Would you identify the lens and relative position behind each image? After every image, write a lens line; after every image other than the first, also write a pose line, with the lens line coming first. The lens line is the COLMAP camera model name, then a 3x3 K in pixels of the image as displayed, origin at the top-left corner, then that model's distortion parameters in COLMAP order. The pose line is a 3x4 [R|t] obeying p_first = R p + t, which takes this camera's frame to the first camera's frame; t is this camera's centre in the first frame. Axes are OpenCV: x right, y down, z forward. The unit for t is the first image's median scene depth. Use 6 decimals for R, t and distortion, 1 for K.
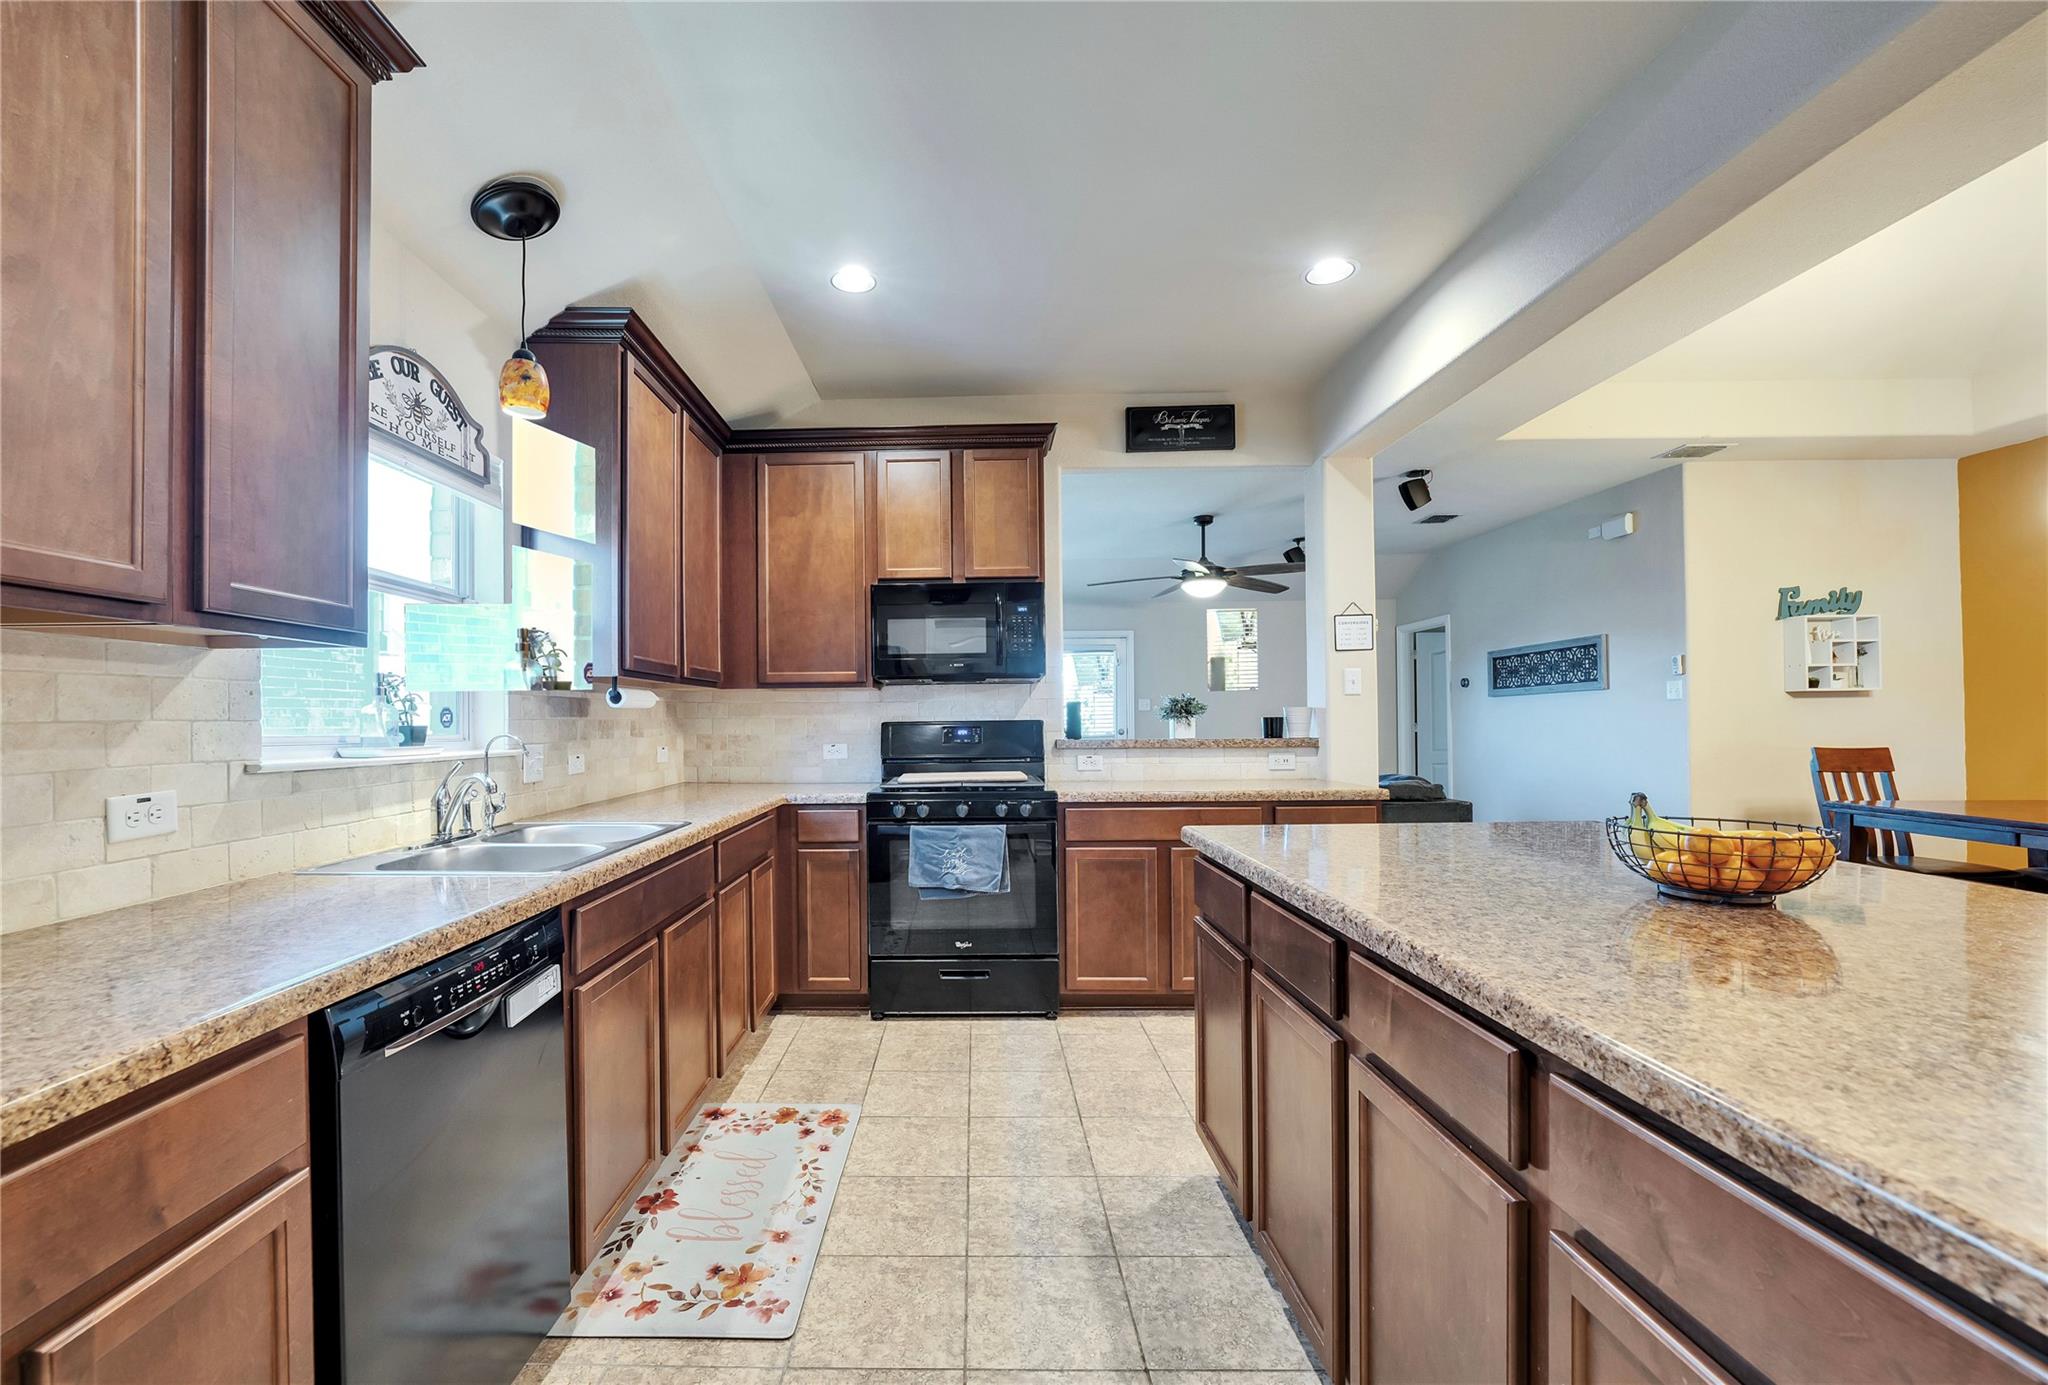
lens RADIAL K [[844.3, 0, 955.0], [0, 844.3, 711.3], [0, 0, 1]] dist [-0.012156, 0.000054]
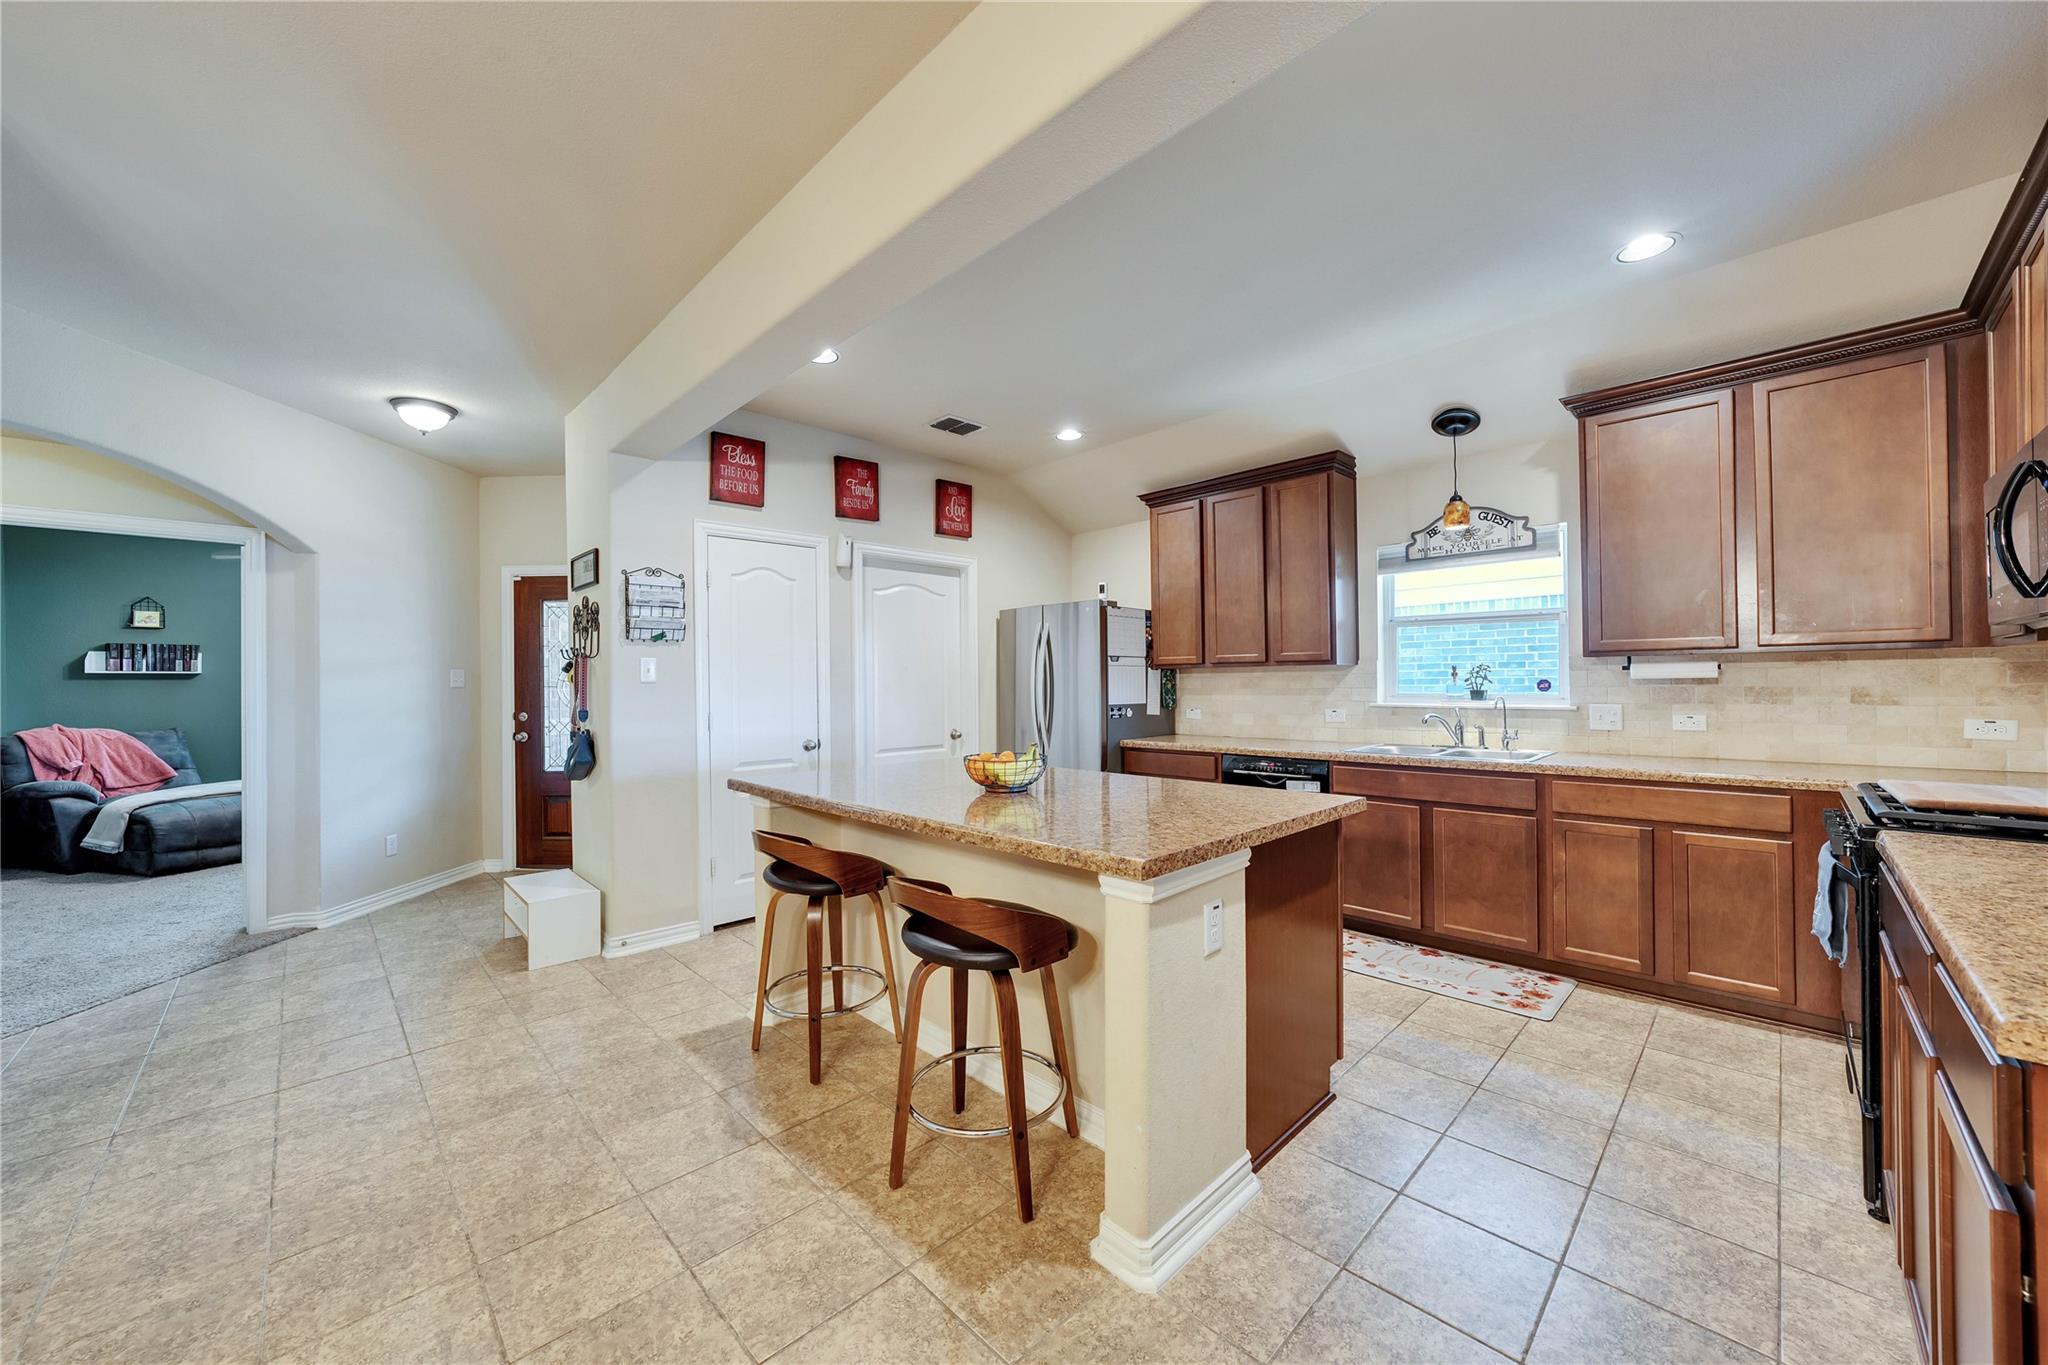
lens RADIAL K [[759.8, 0, 1029.2], [0, 759.8, 678.2], [0, 0, 1]] dist [-0.001513, 0.000045]
pose [[-0.692387, 0.013916, -0.721392, 1.235843], [0.025203, 0.999670, -0.004907, -0.027069], [0.721086, -0.021579, -0.692510, 1.307096]]
